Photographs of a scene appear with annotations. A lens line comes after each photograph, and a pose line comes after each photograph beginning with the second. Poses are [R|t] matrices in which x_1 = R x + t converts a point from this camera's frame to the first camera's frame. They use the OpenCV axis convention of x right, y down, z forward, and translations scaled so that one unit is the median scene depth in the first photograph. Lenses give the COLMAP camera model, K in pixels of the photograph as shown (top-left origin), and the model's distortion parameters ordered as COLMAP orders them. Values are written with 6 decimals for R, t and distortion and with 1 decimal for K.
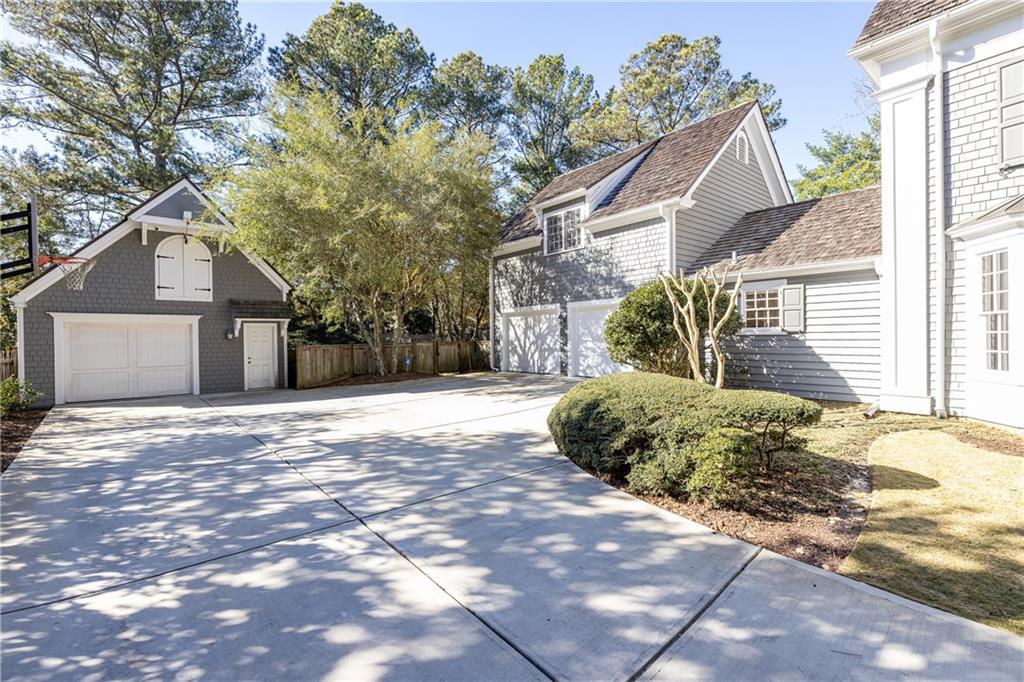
lens RADIAL K [[469.7, 0, 512.0], [0, 469.7, 341.0], [0, 0, 1]] dist [0.000441, 0.000177]
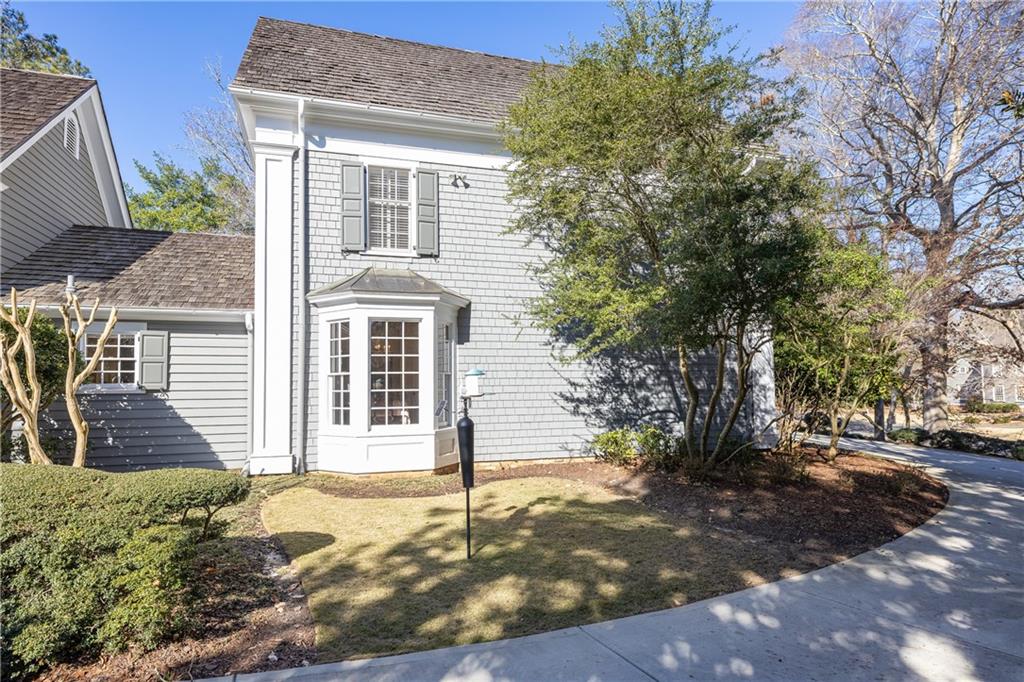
lens RADIAL K [[564.8, 0, 509.6], [0, 564.8, 360.0], [0, 0, 1]] dist [-0.004321, 0.001354]
pose [[0.362048, 0.054104, 0.930588, -0.088363], [0.012911, 0.997927, -0.063042, -0.002334], [-0.932070, 0.034839, 0.360599, 0.115422]]
